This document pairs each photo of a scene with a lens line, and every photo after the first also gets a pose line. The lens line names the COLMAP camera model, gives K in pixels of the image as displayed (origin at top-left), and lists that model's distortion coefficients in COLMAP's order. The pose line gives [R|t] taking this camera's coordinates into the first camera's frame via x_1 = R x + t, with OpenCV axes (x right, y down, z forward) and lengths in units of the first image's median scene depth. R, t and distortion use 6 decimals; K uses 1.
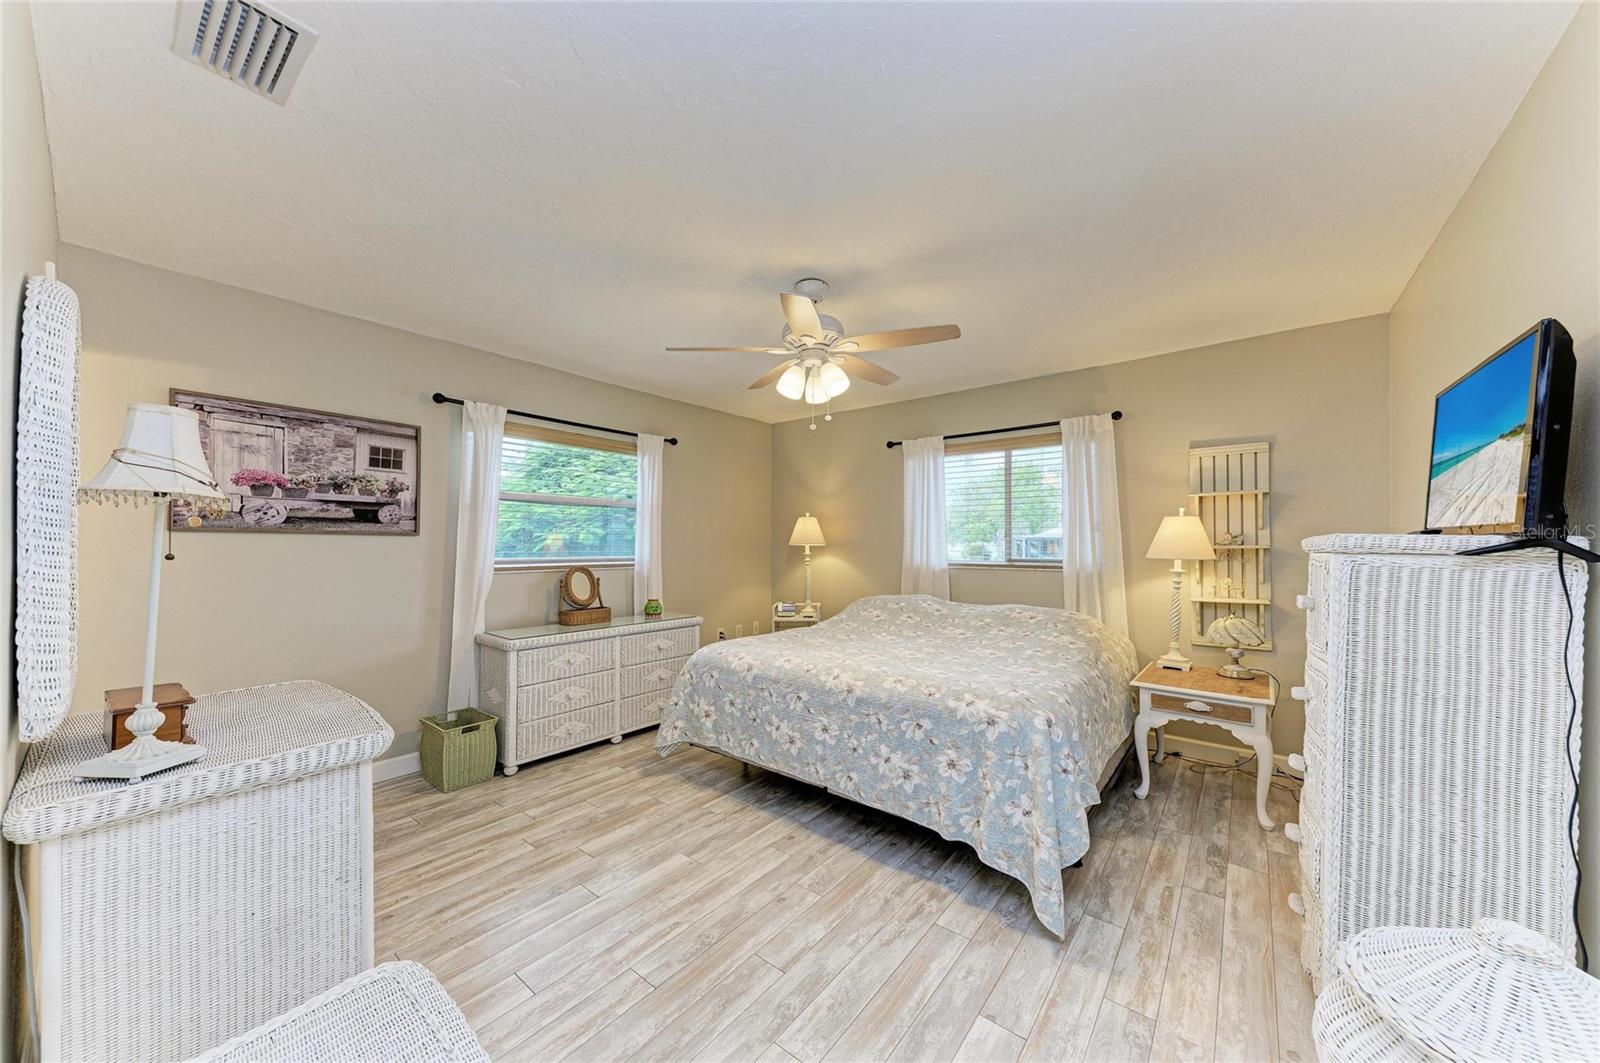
lens RADIAL K [[559.1, 0, 806.7], [0, 559.1, 541.6], [0, 0, 1]] dist [0.008527, -0.000151]
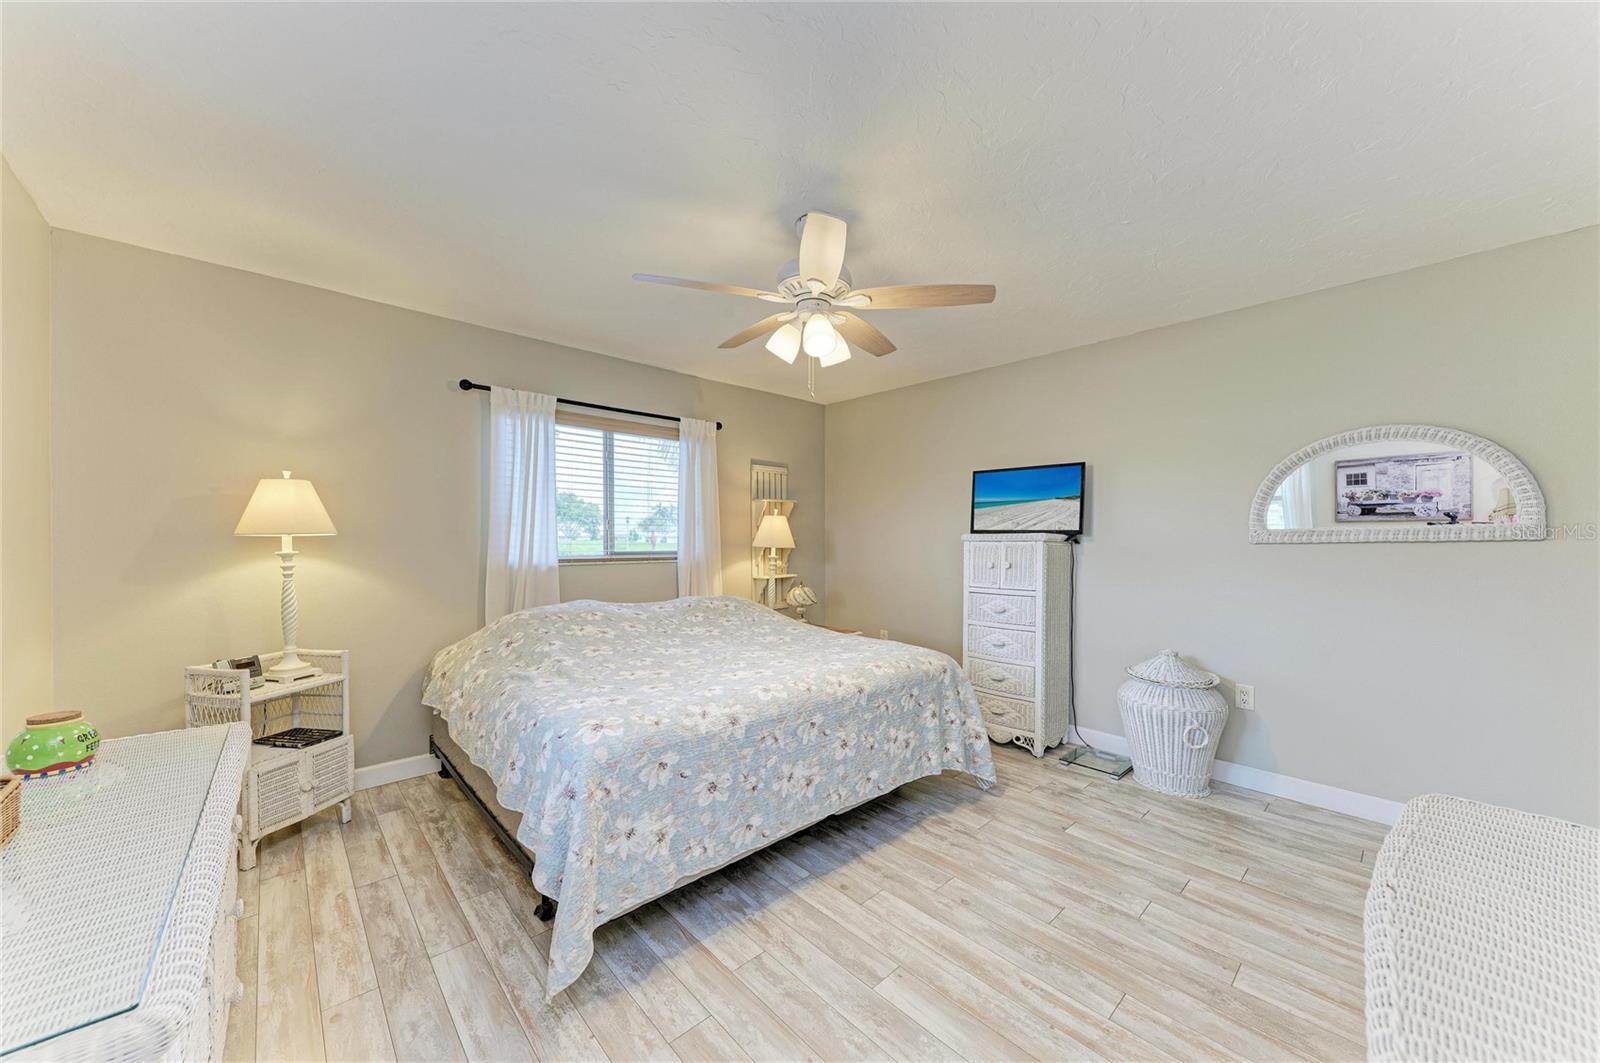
lens RADIAL K [[577.9, 0, 804.1], [0, 577.9, 540.4], [0, 0, 1]] dist [0.006566, -0.000543]
pose [[0.141565, -0.004248, 0.989920, -0.848922], [-0.009298, 0.999941, 0.005621, 0.006763], [-0.989885, -0.010000, 0.141517, 0.898007]]
